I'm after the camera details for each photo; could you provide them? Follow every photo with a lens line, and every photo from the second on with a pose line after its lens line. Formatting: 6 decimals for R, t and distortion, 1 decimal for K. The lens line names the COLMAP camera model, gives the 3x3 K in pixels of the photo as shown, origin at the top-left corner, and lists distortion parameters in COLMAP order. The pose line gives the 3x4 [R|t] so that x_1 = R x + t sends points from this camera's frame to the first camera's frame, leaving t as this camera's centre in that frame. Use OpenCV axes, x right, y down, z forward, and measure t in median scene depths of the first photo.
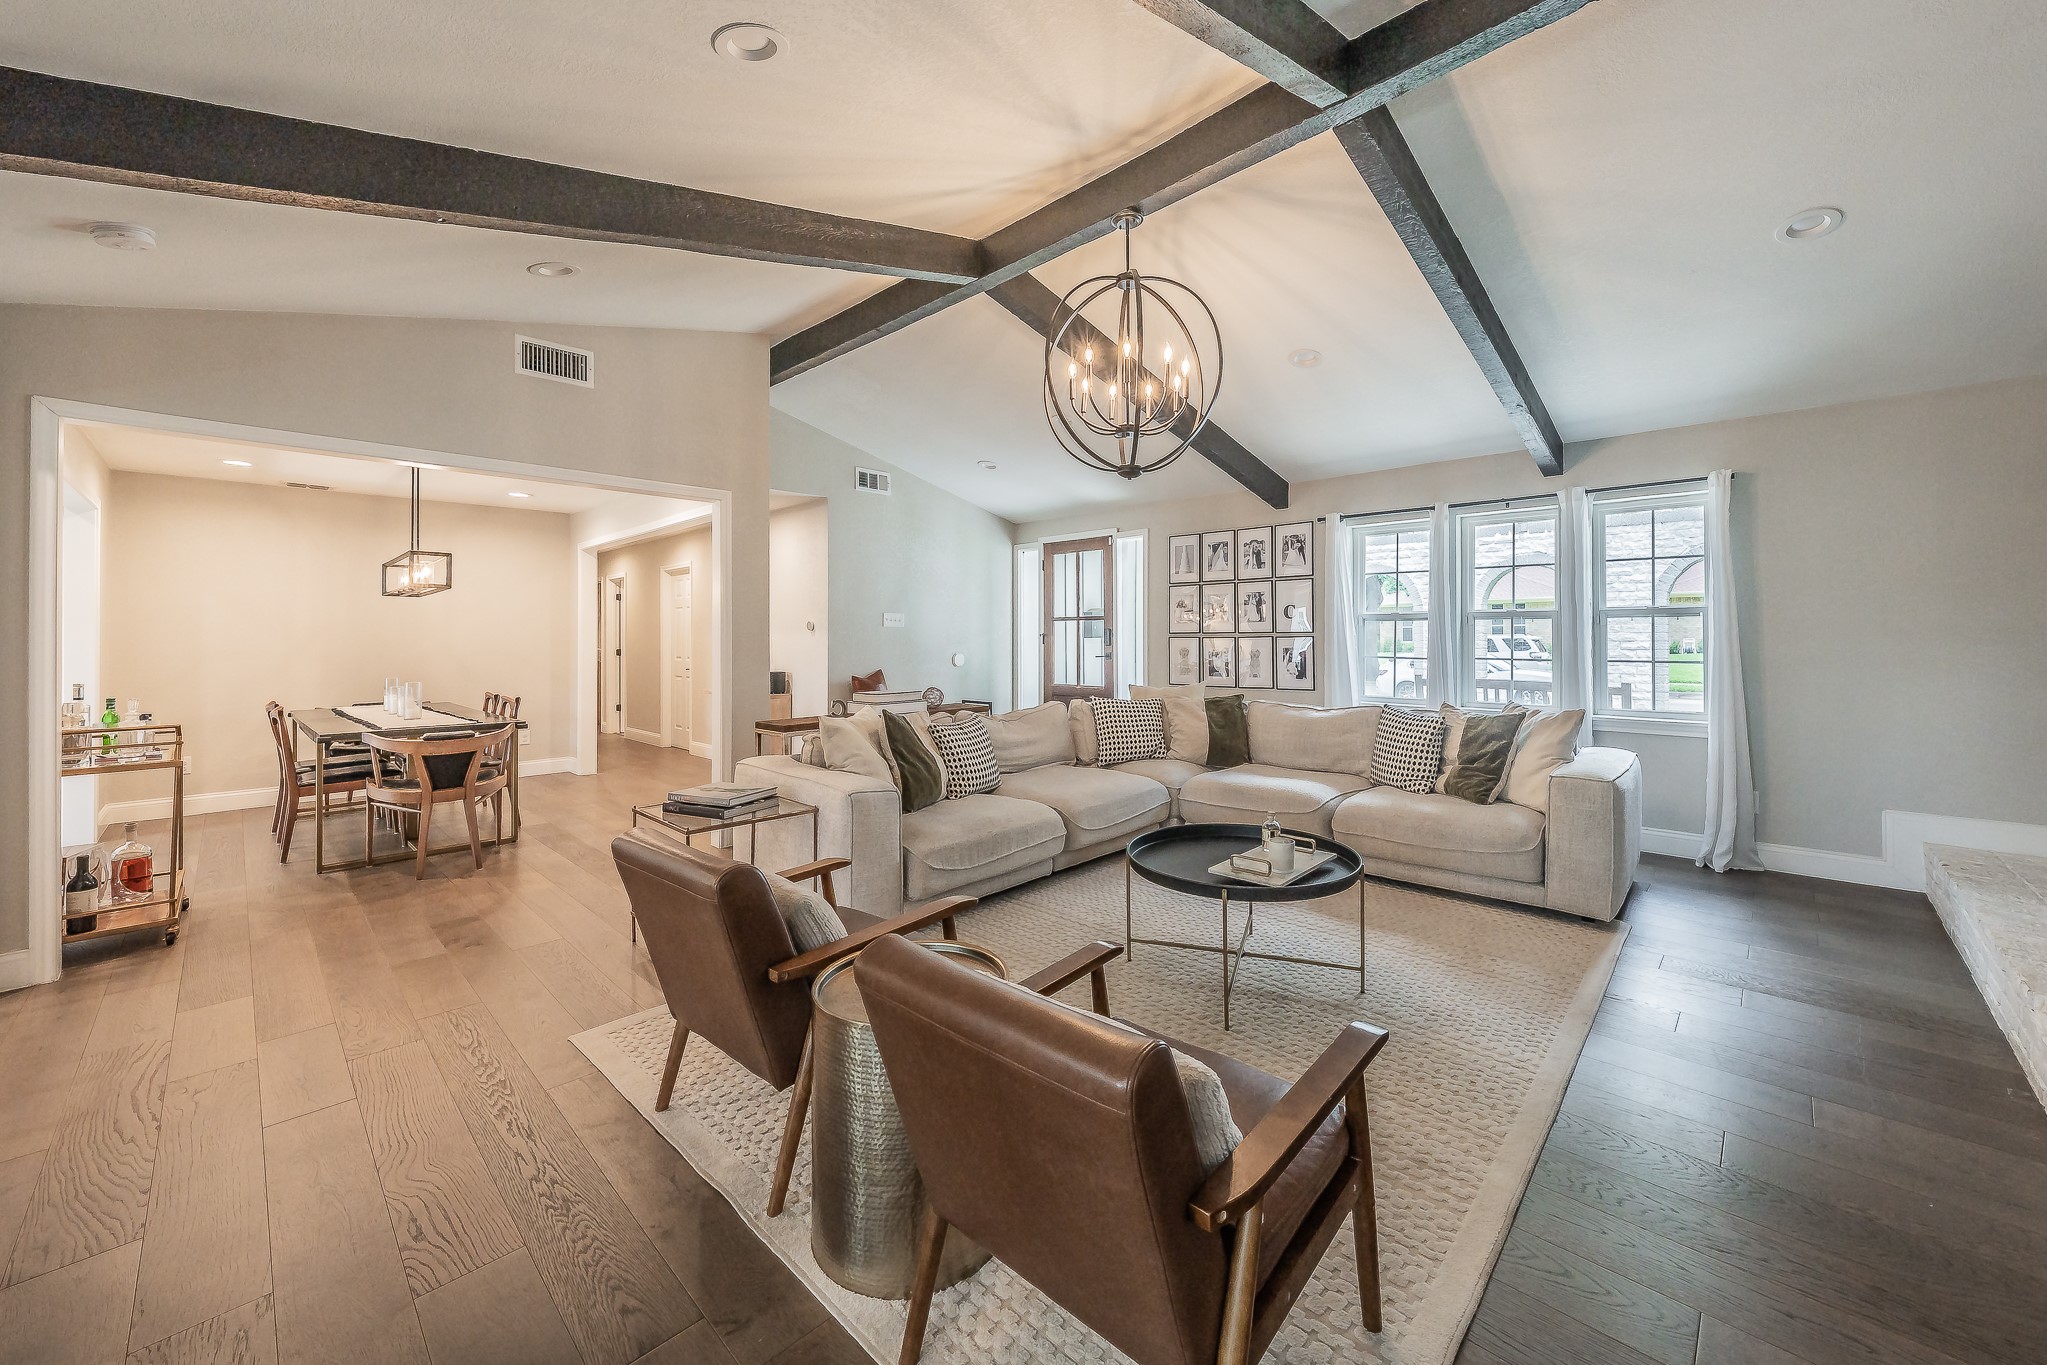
lens RADIAL K [[746.0, 0, 1068.3], [0, 746.0, 639.0], [0, 0, 1]] dist [-0.005530, 0.000337]
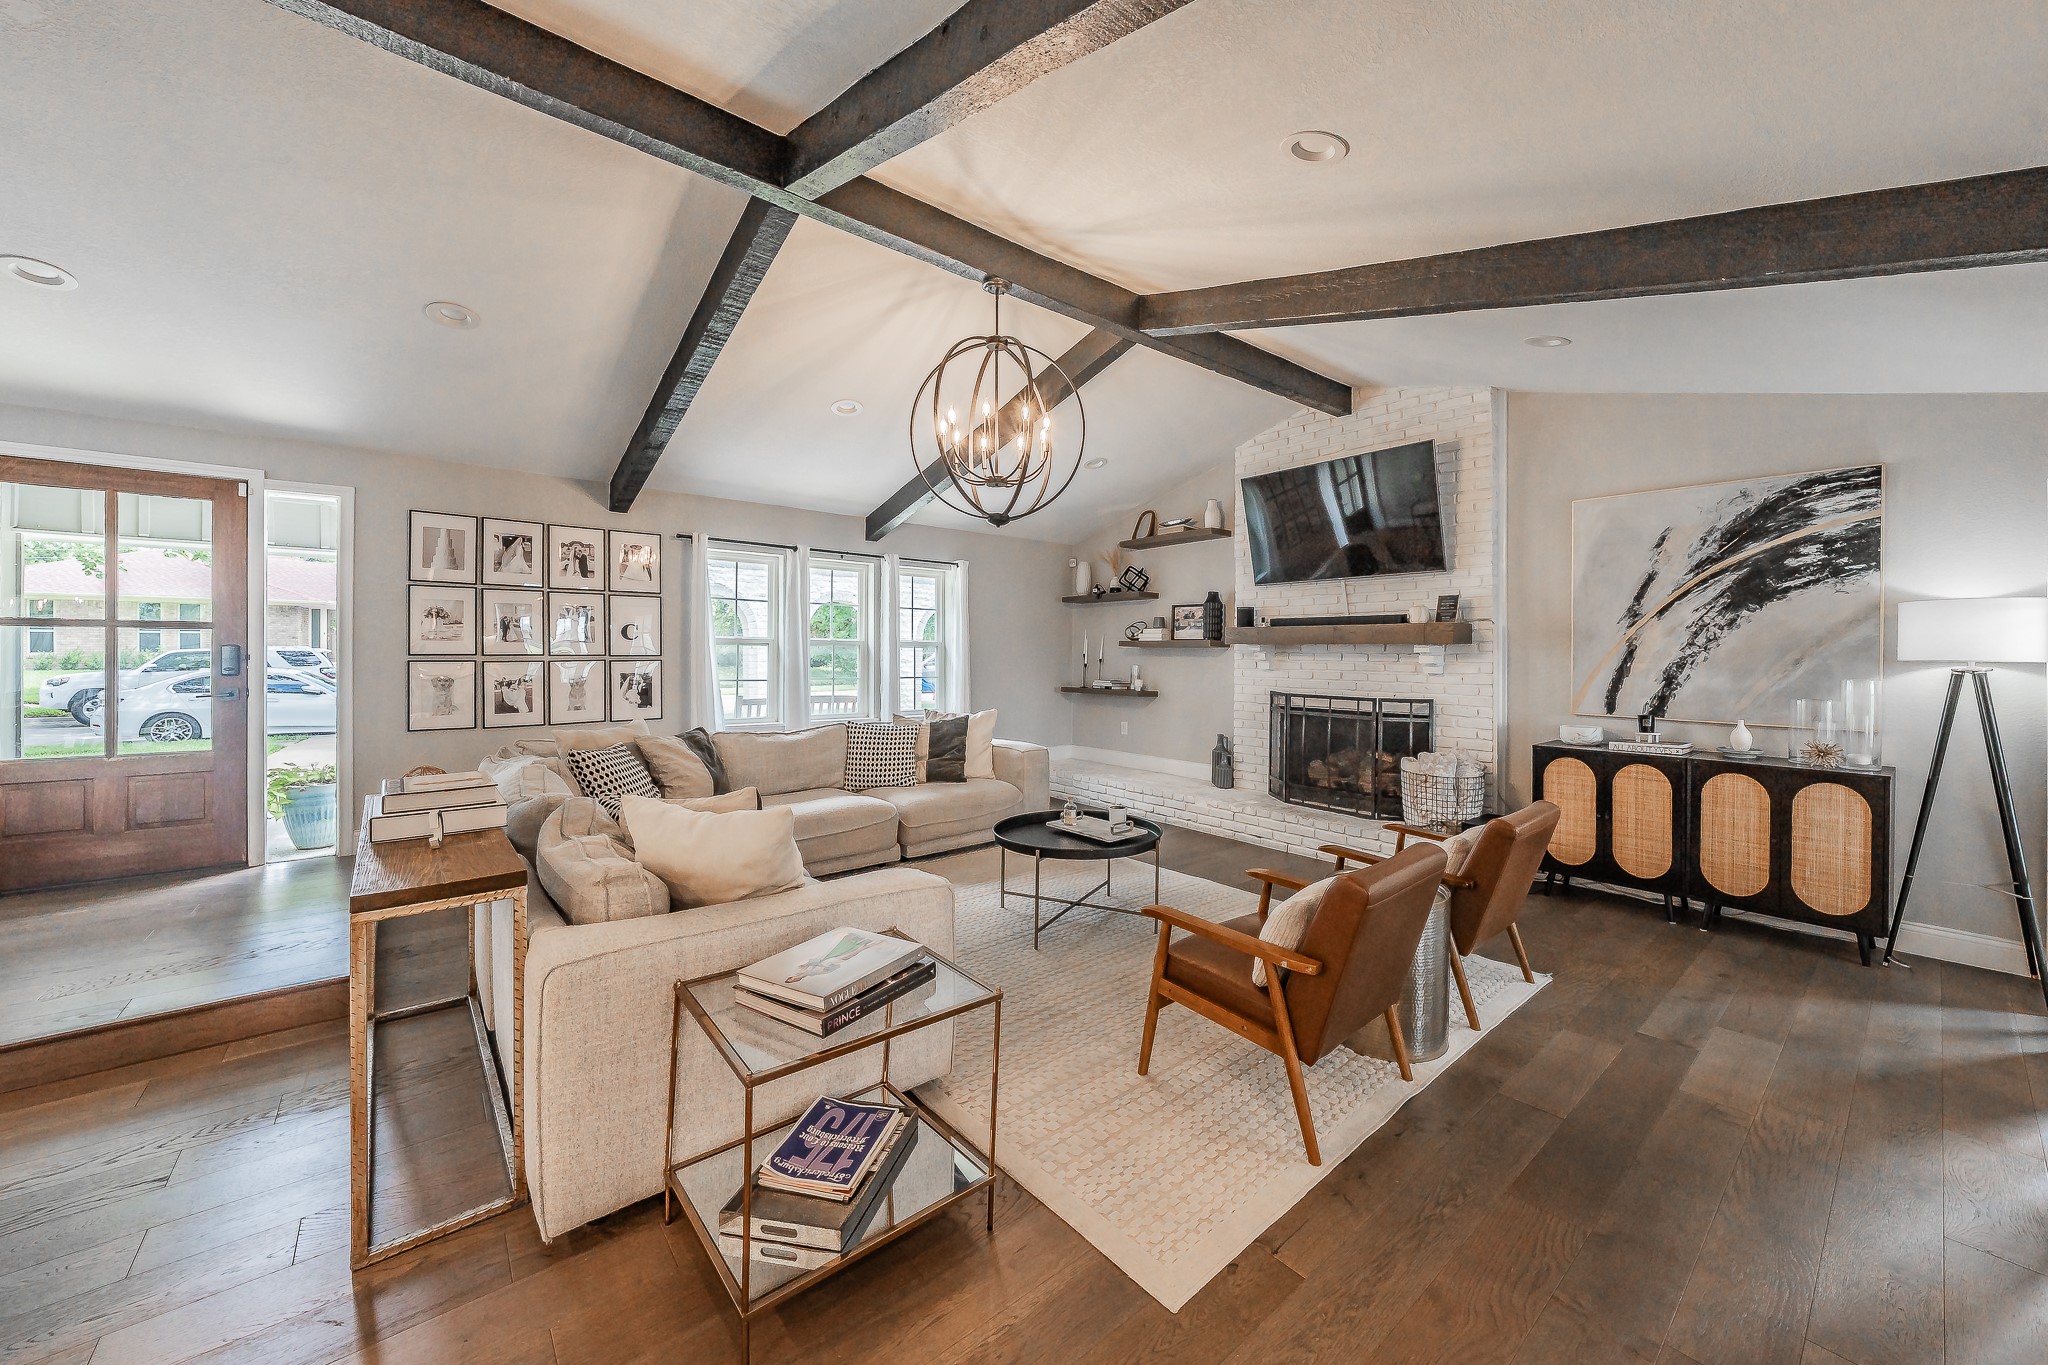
lens RADIAL K [[746.3, 0, 1080.4], [0, 746.3, 653.2], [0, 0, 1]] dist [-0.005530, 0.000337]
pose [[0.116801, 0.002735, 0.993152, -0.484449], [-0.006524, 0.999977, -0.001987, -0.012914], [-0.993134, -0.006247, 0.116816, 0.352530]]
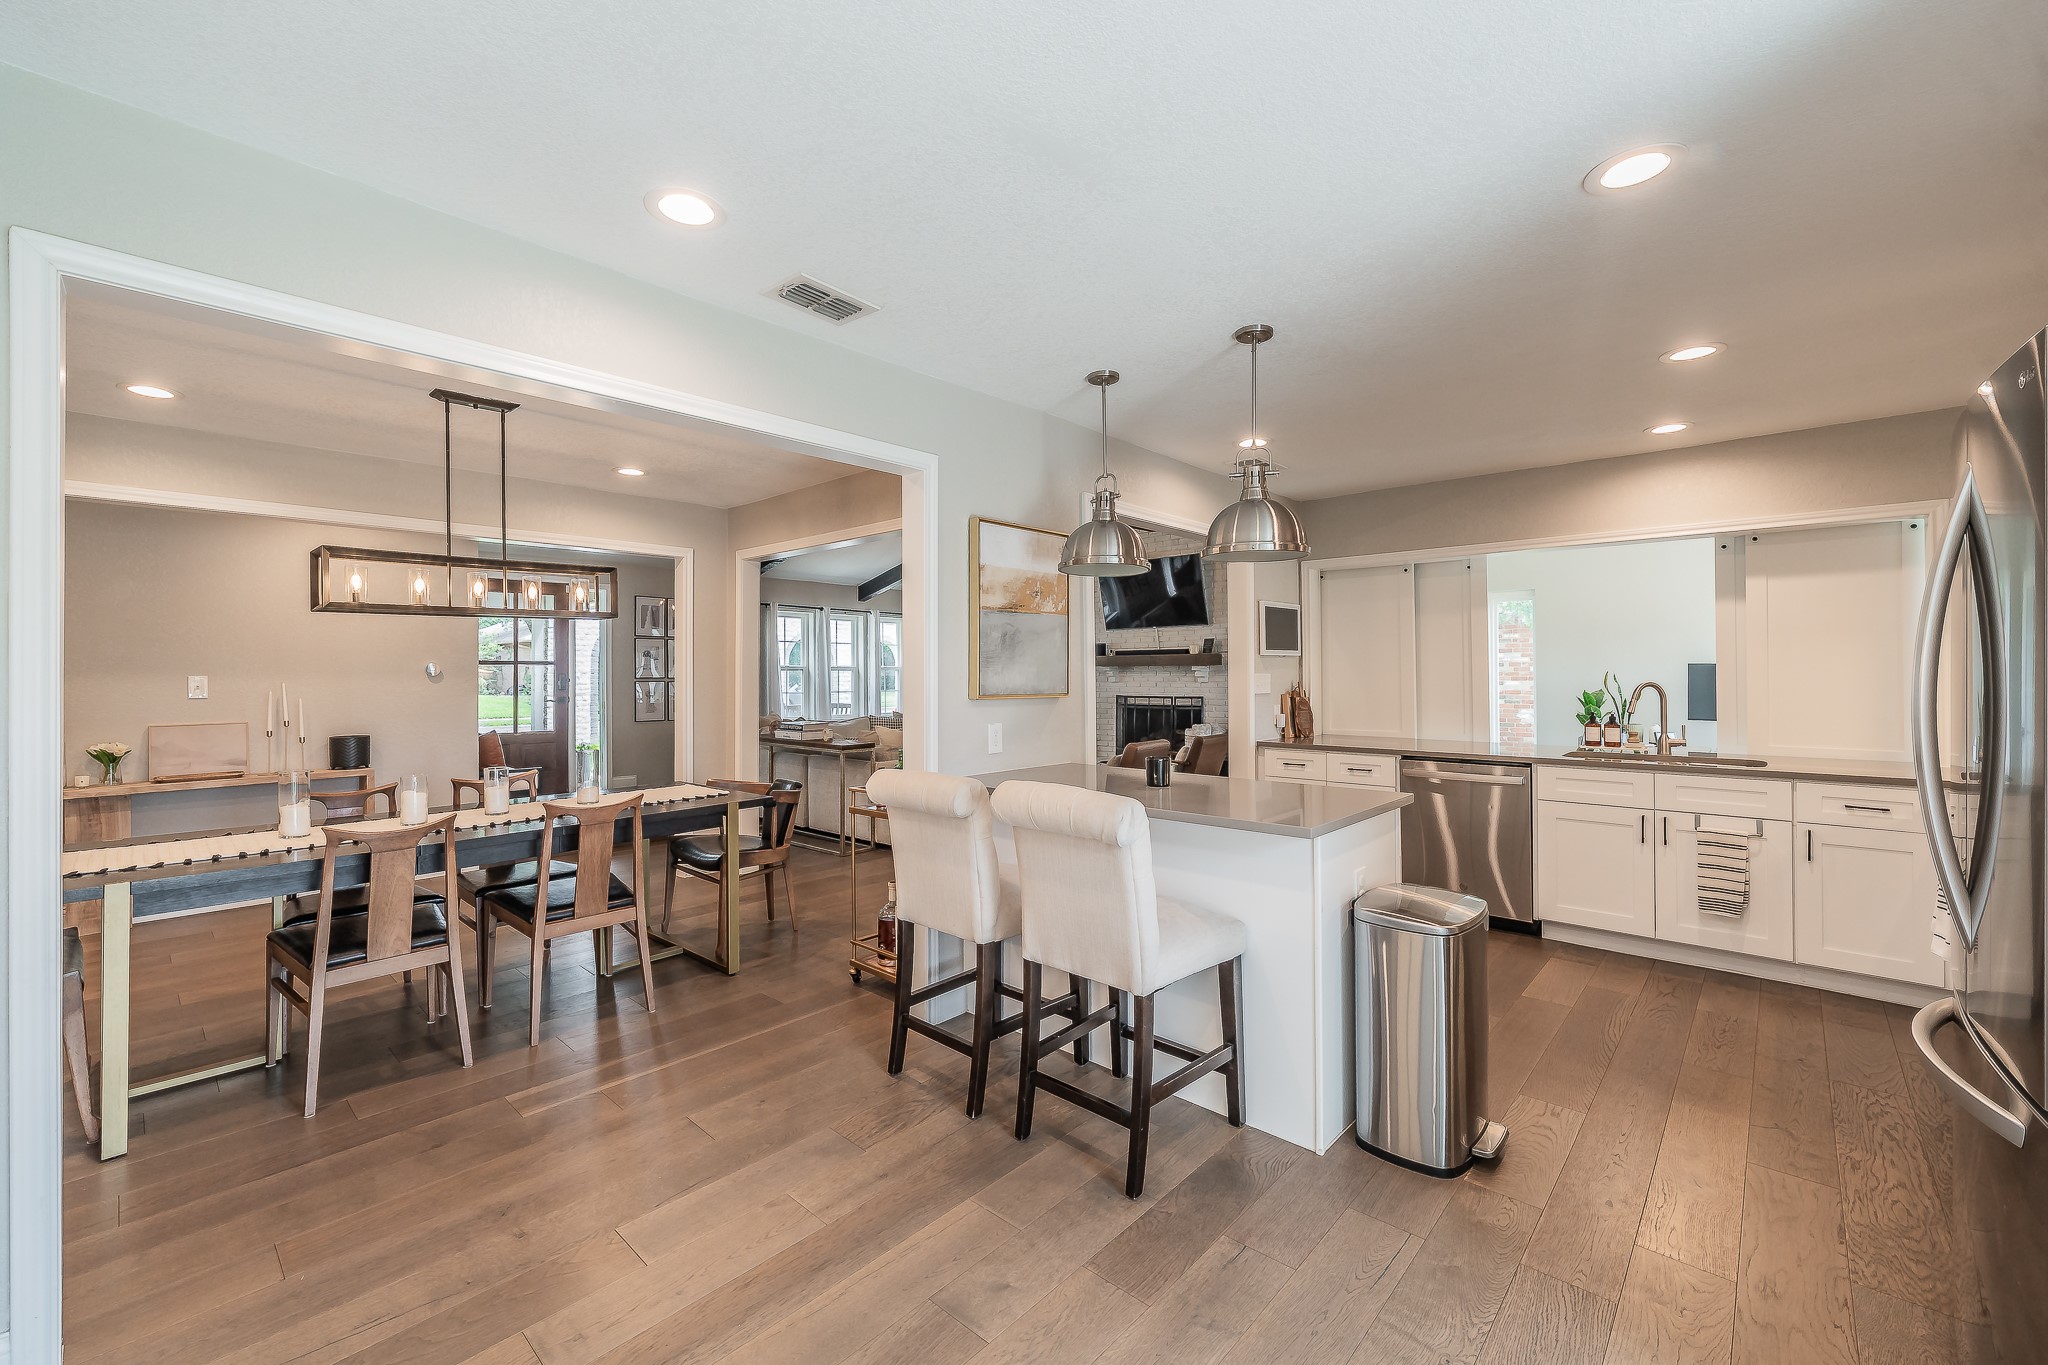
lens RADIAL K [[830.1, 0, 1016.8], [0, 830.1, 671.9], [0, 0, 1]] dist [-0.004055, -0.000975]
pose [[0.009438, 0.006021, 0.999937, -1.252296], [0.005121, 0.999968, -0.006070, -0.006657], [-0.999942, 0.005178, 0.009407, 0.415665]]
